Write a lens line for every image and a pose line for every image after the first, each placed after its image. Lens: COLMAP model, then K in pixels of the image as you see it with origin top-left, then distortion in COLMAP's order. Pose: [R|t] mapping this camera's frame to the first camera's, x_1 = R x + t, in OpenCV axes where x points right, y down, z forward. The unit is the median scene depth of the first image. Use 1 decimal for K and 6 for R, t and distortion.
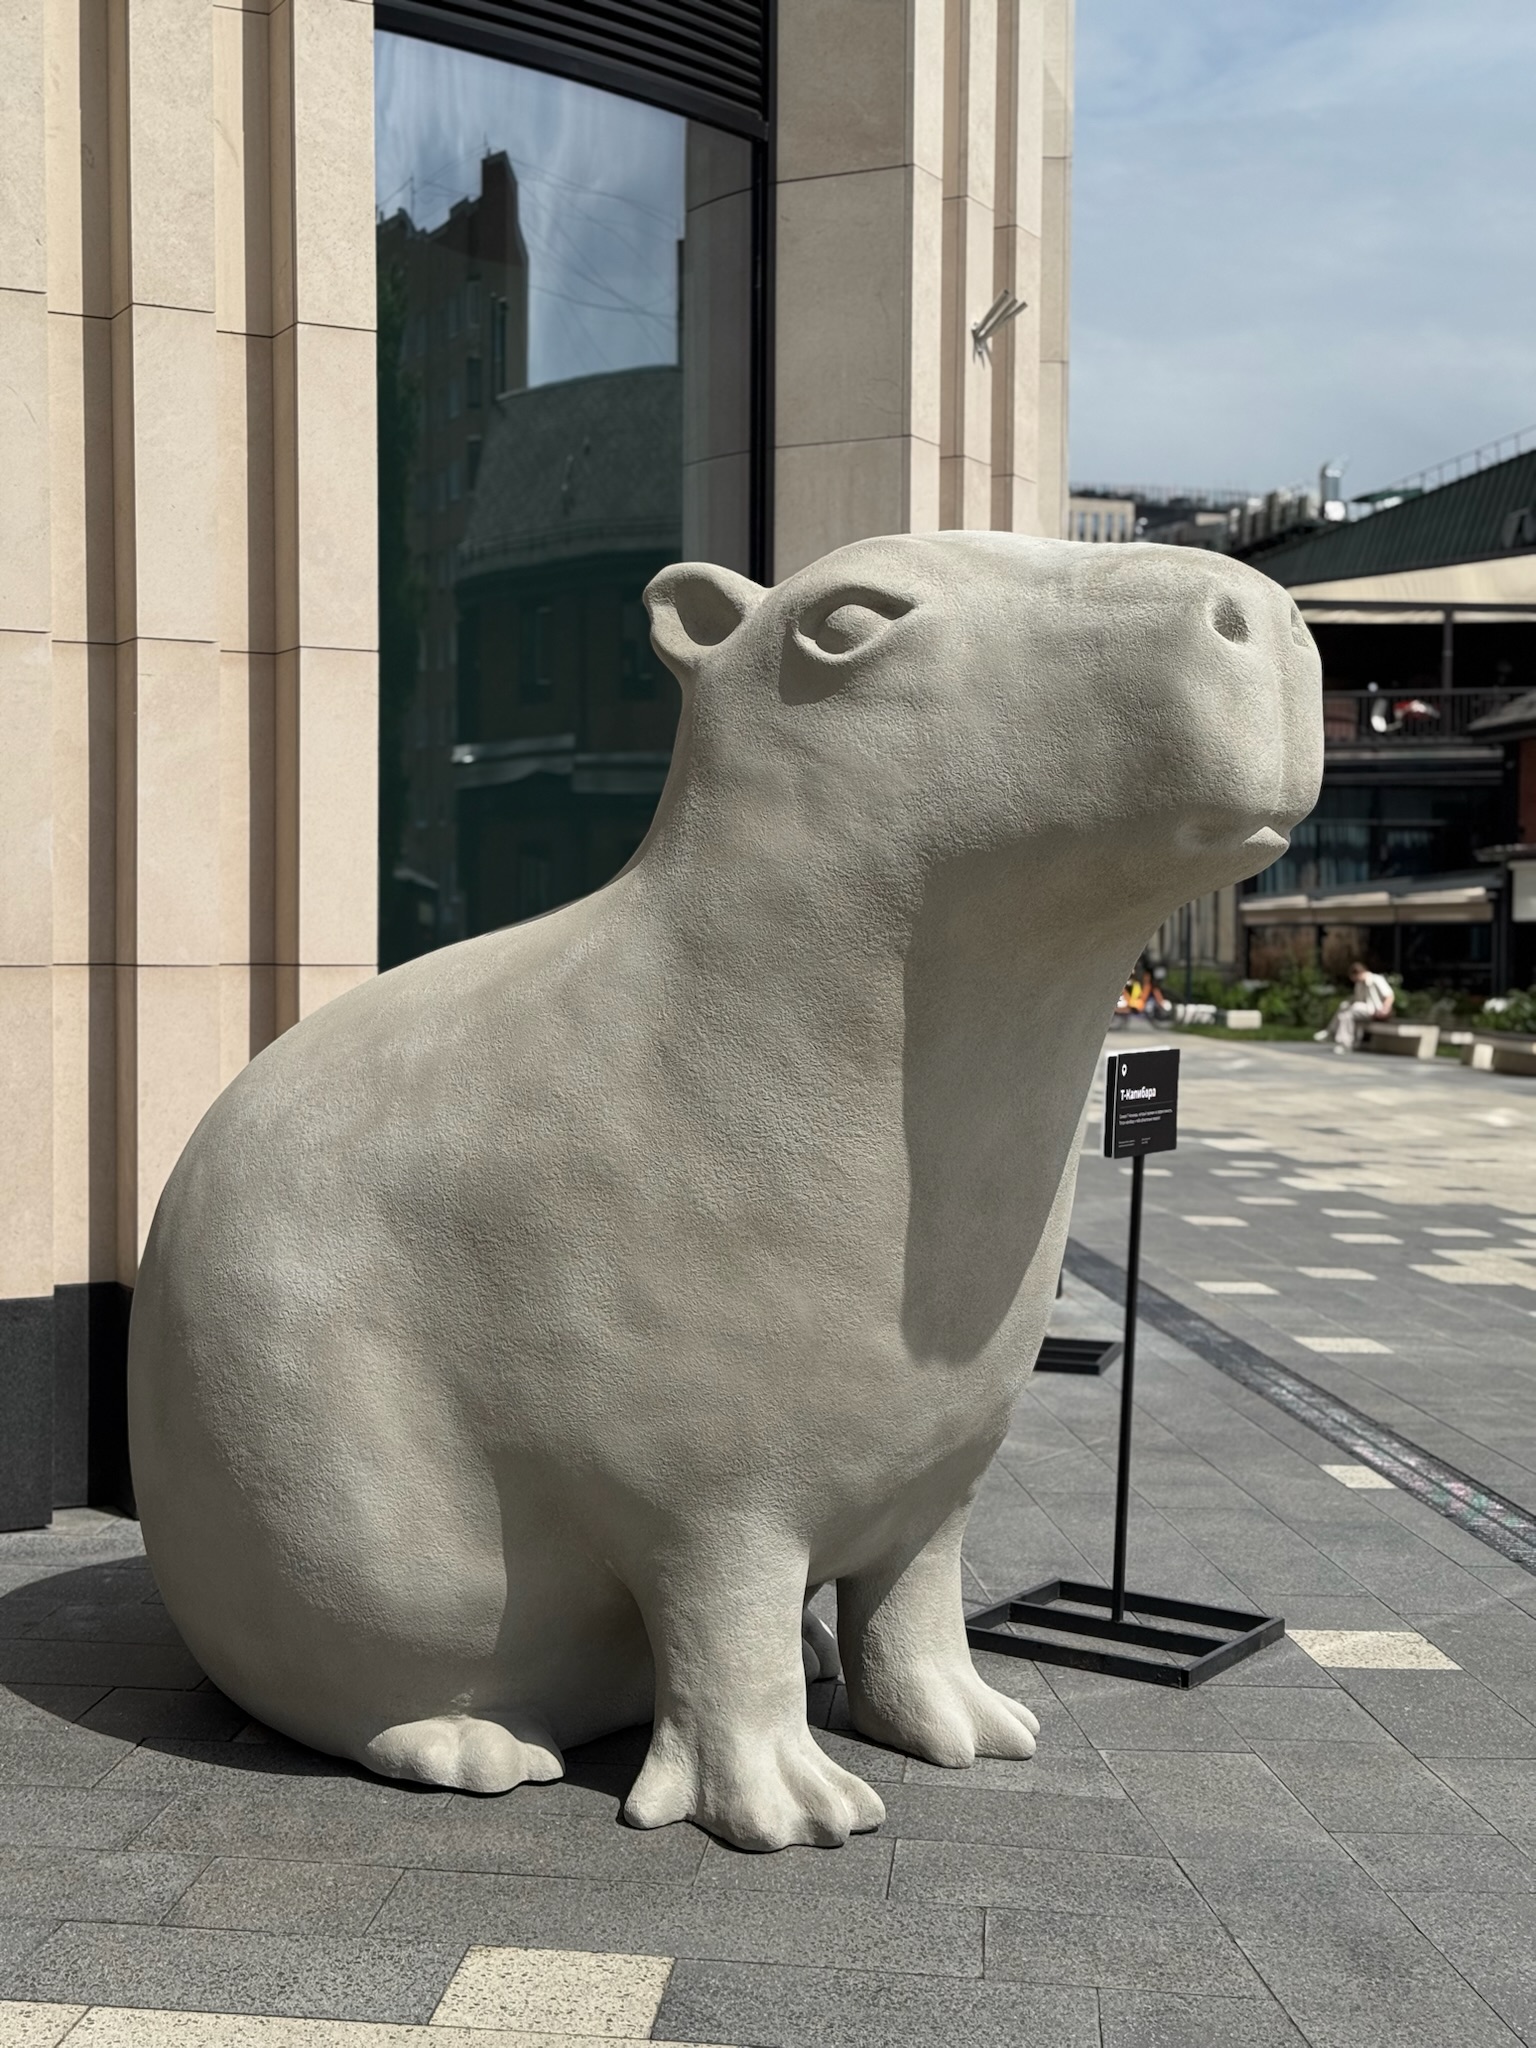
lens RADIAL K [[2845.2, 0, 751.7], [0, 2845.2, 1006.4], [0, 0, 1]] dist [0.131072, 0.000000]
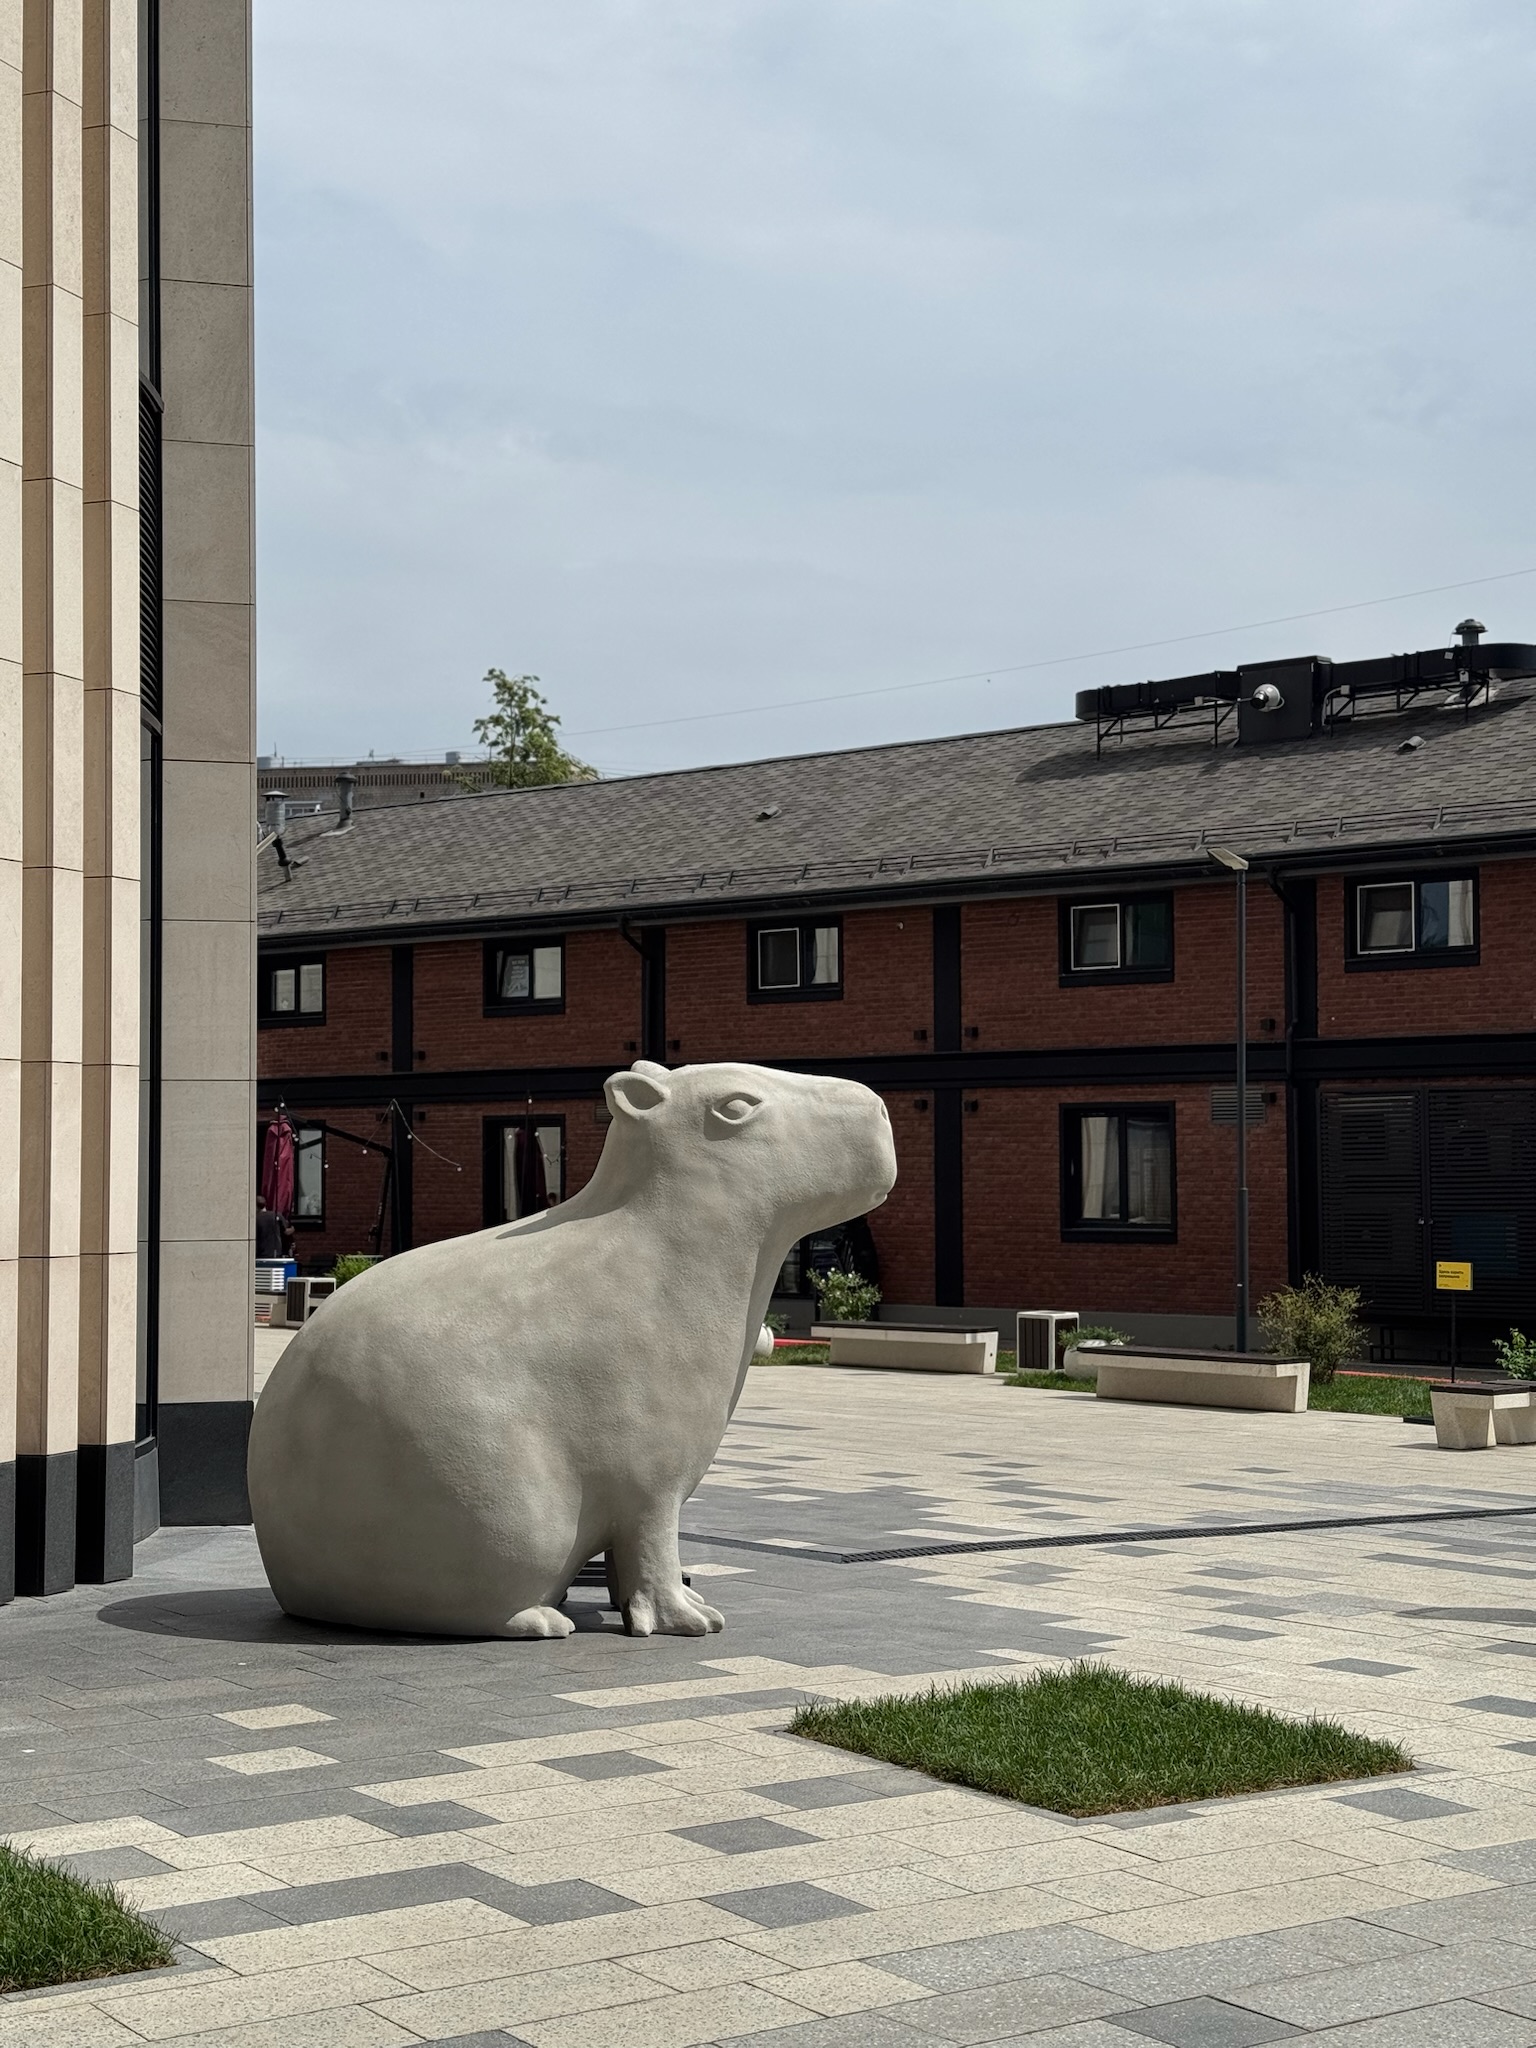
lens RADIAL K [[2845.2, 0, 771.3], [0, 2845.2, 1023.5], [0, 0, 1]] dist [0.131072, 0.000000]
pose [[0.747072, 0.026649, 0.664208, -1.424072], [0.022255, 0.997633, -0.065057, -0.044981], [-0.664370, 0.063384, 0.744711, -0.747570]]
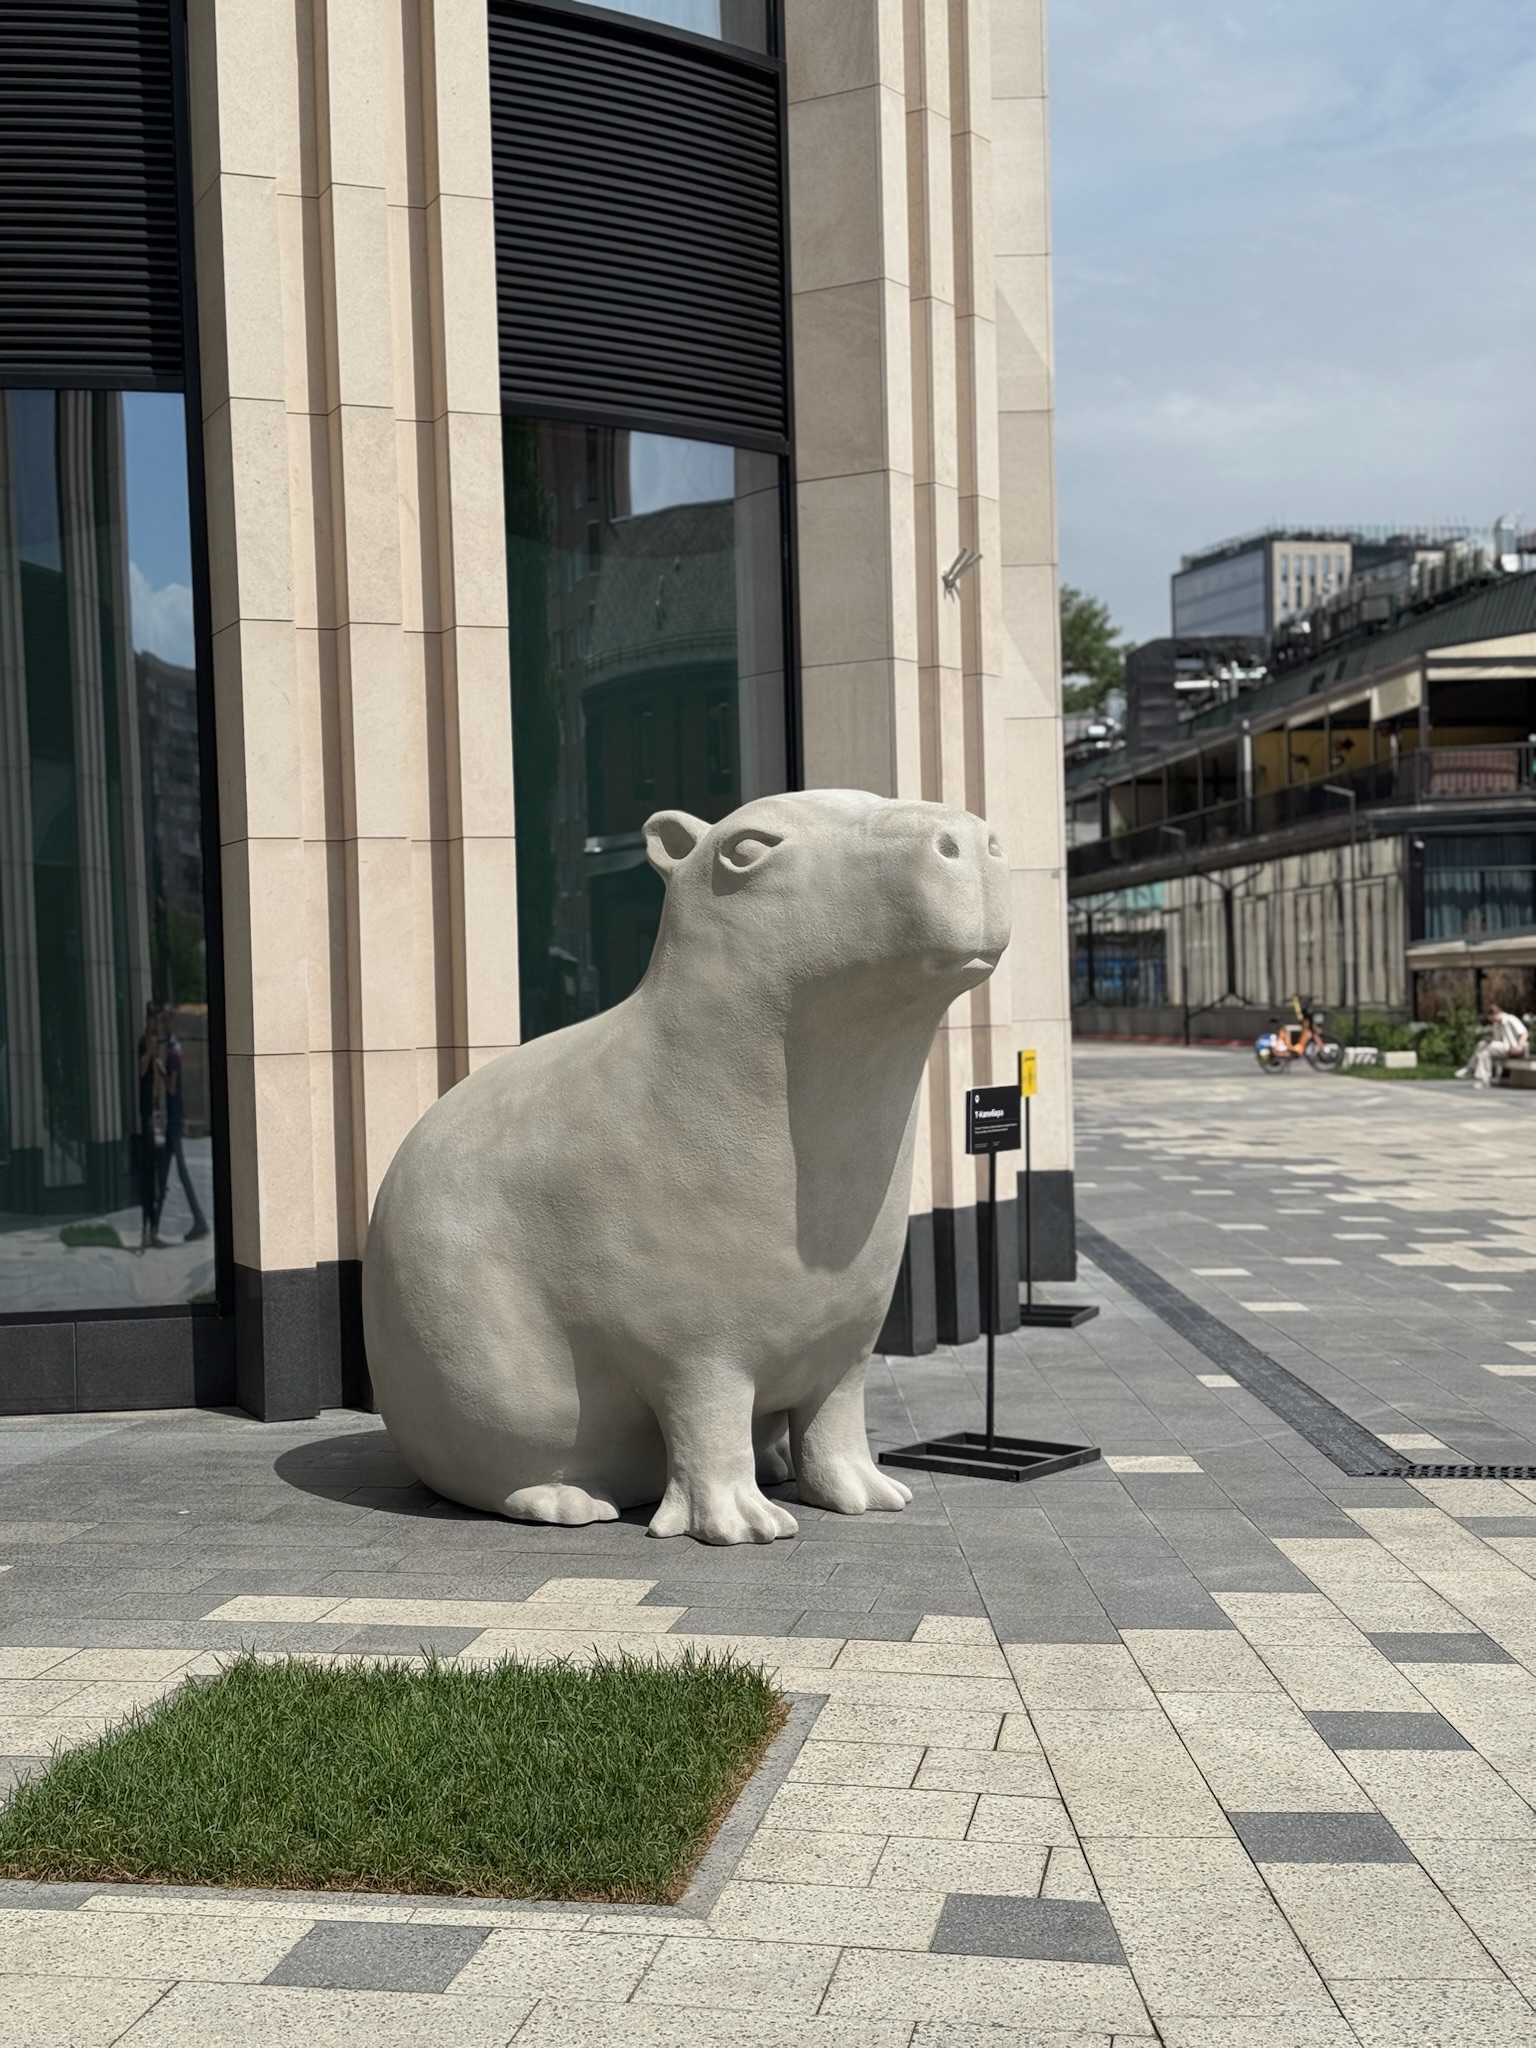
lens RADIAL K [[2845.2, 0, 779.1], [0, 2845.2, 1037.0], [0, 0, 1]] dist [0.131072, 0.000000]
pose [[0.996899, -0.031198, -0.072239, 0.165158], [0.030522, 0.999480, -0.010442, 0.001103], [0.072527, 0.008205, 0.997333, -0.709955]]
